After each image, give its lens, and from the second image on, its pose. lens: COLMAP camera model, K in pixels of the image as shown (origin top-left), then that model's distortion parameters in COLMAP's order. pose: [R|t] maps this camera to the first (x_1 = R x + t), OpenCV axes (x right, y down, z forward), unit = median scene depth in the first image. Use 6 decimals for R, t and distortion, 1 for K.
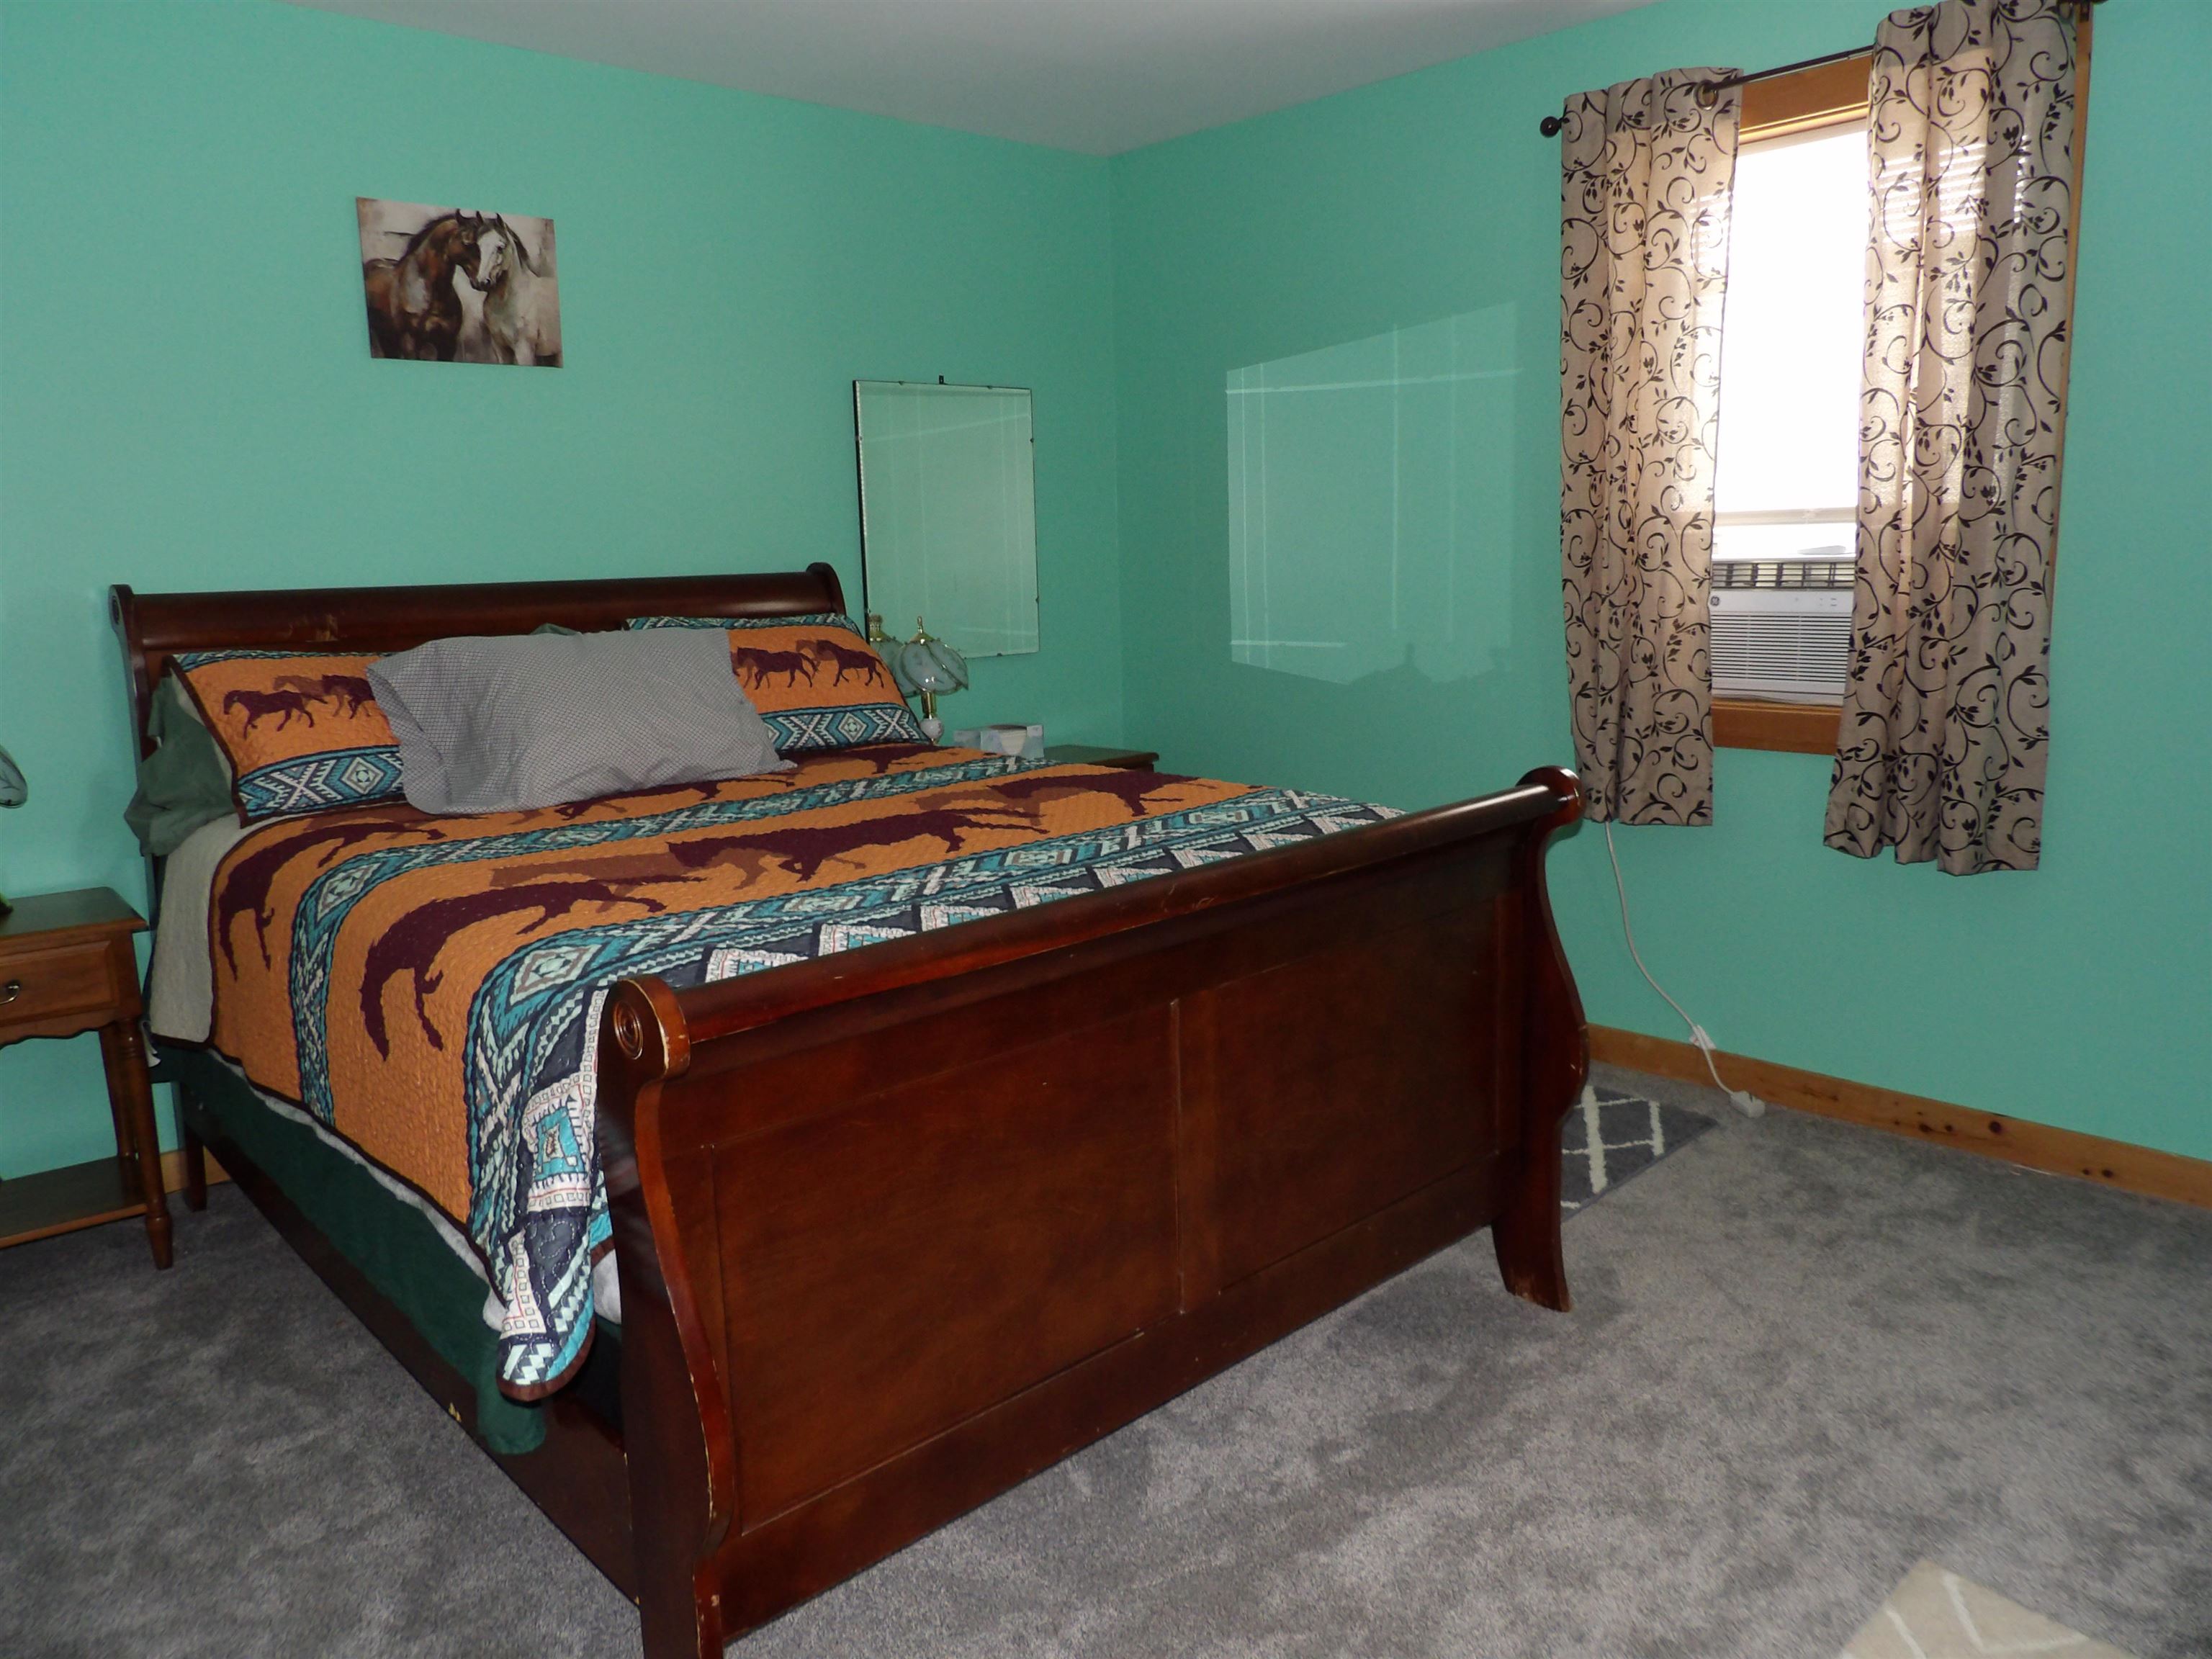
lens RADIAL K [[1560.0, 0, 1096.5], [0, 1560.0, 817.3], [0, 0, 1]] dist [-0.039162, 0.031330]
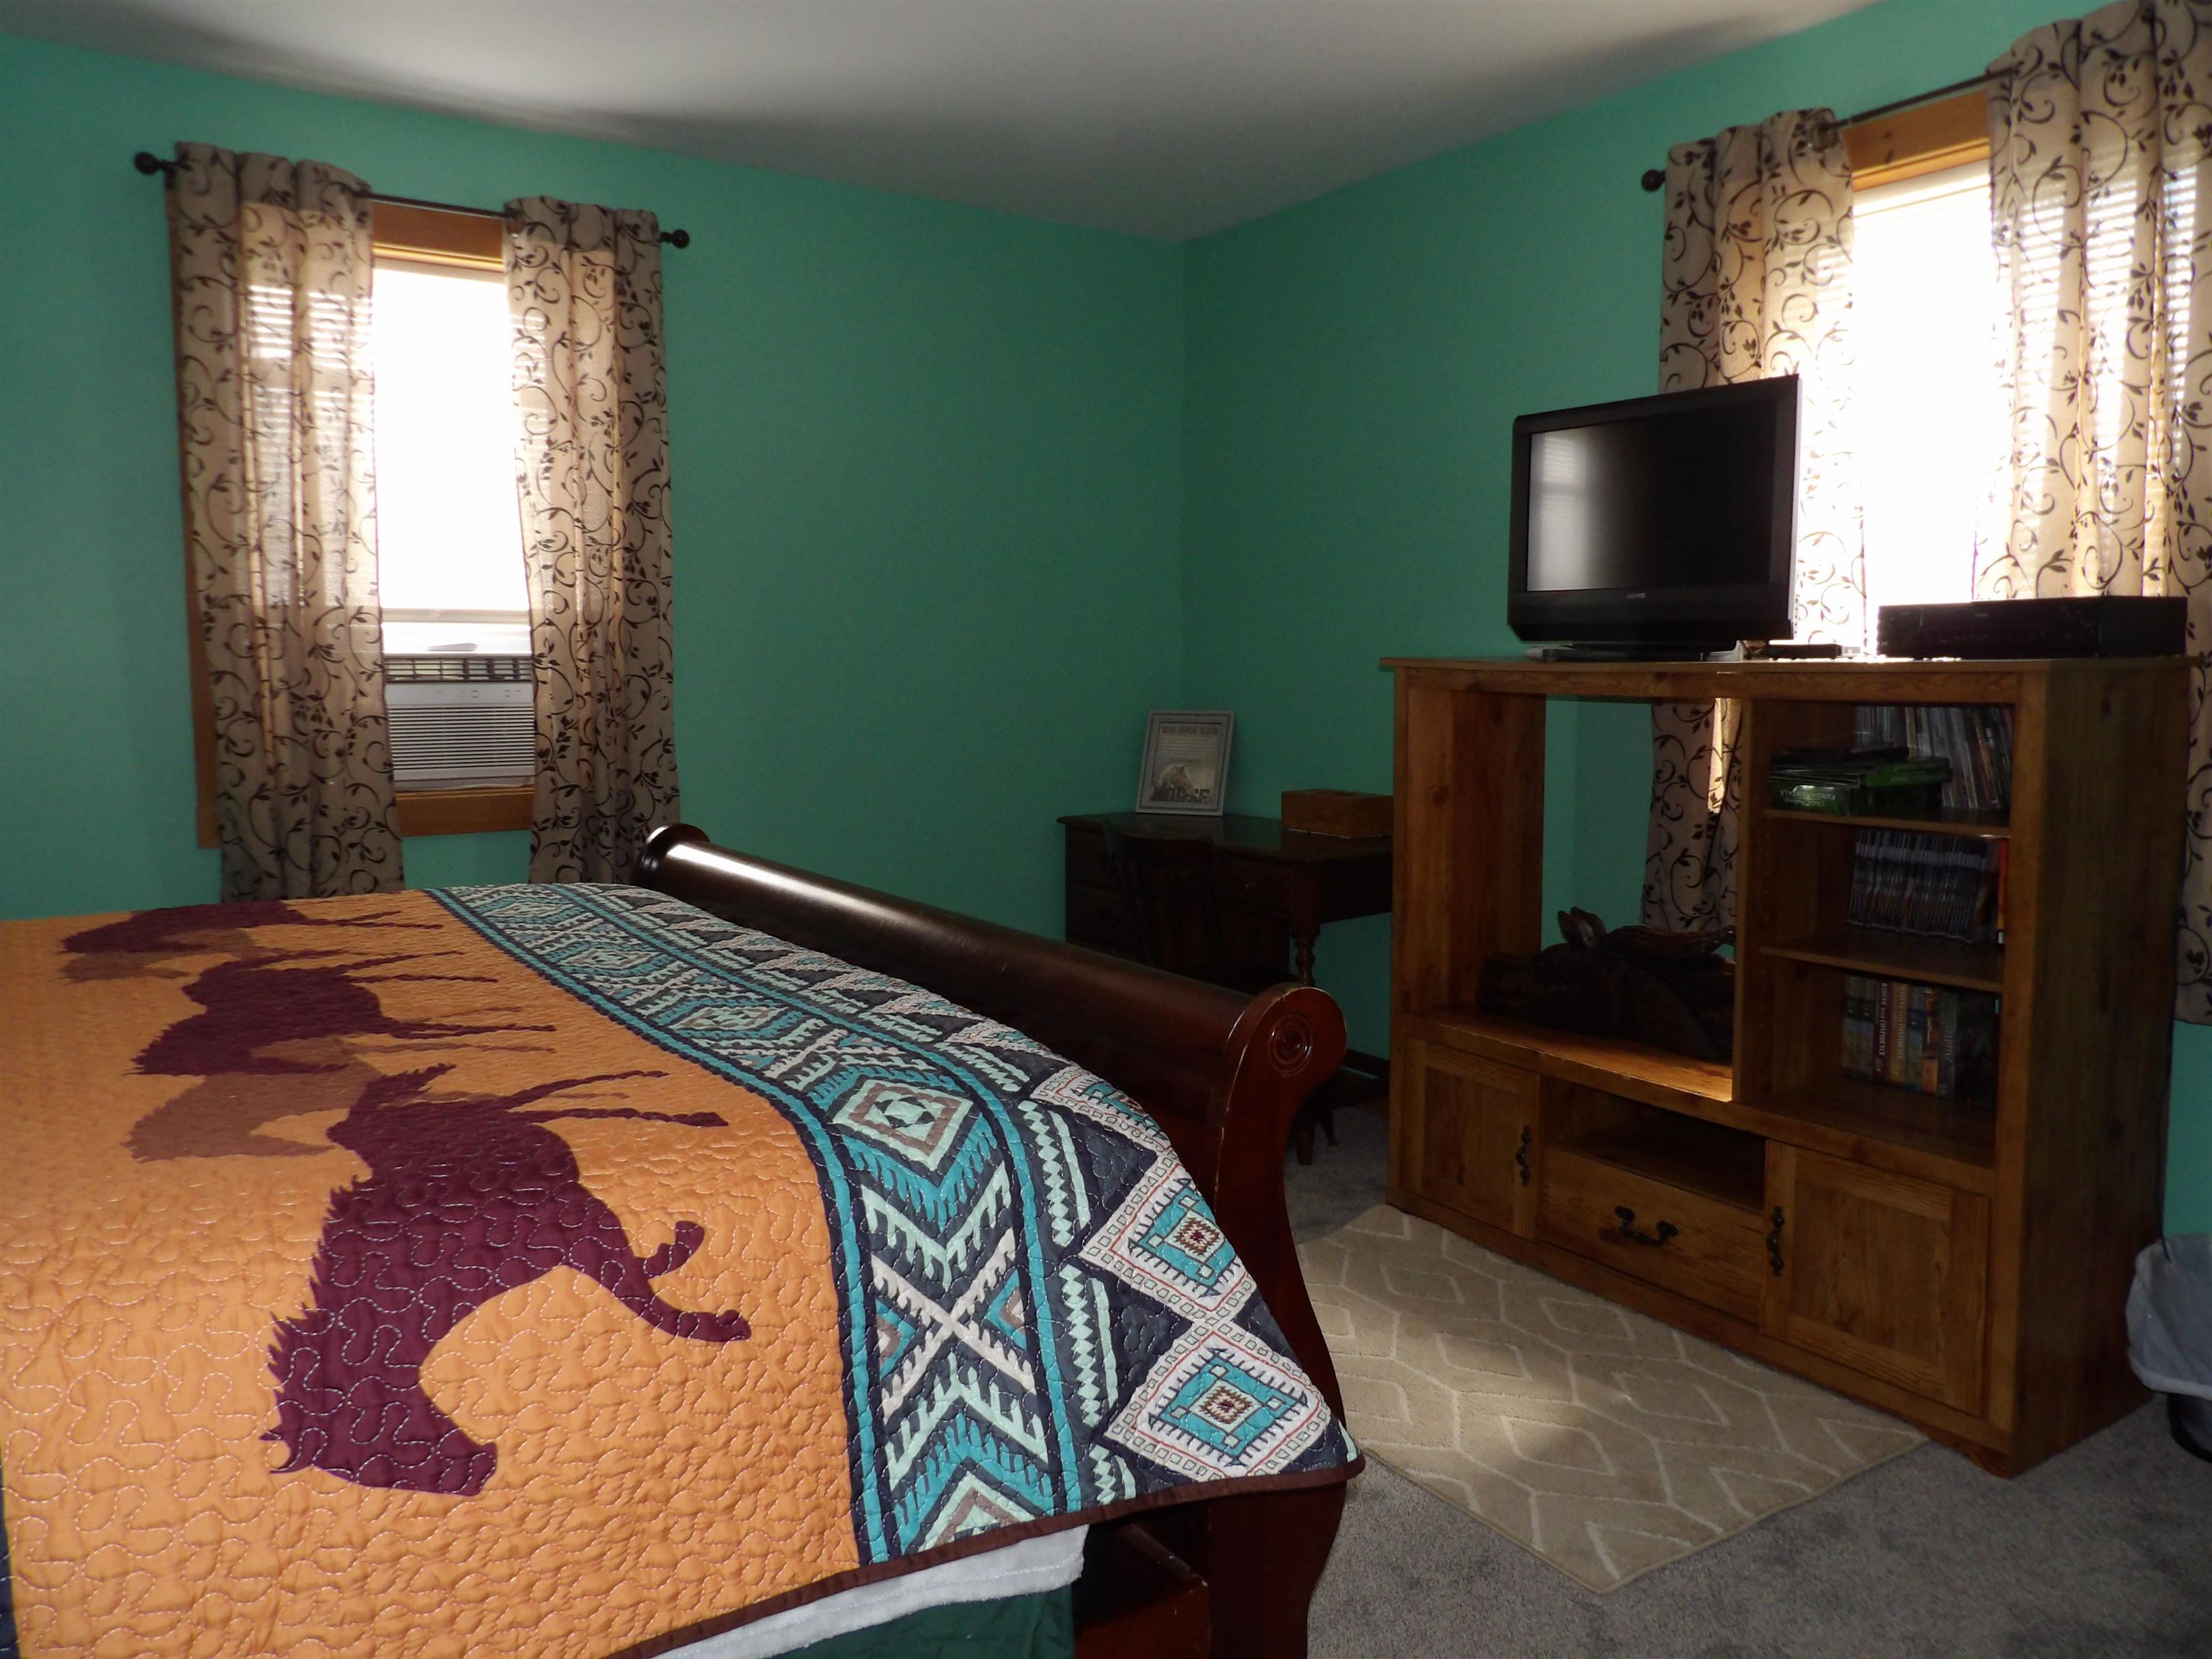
lens RADIAL K [[1560.0, 0, 1096.5], [0, 1560.0, 817.3], [0, 0, 1]] dist [-0.039162, 0.031330]
pose [[0.157726, -0.072513, 0.984817, -1.109180], [0.162620, 0.985591, 0.046525, -0.065703], [-0.974001, 0.152813, 0.167245, 0.816574]]
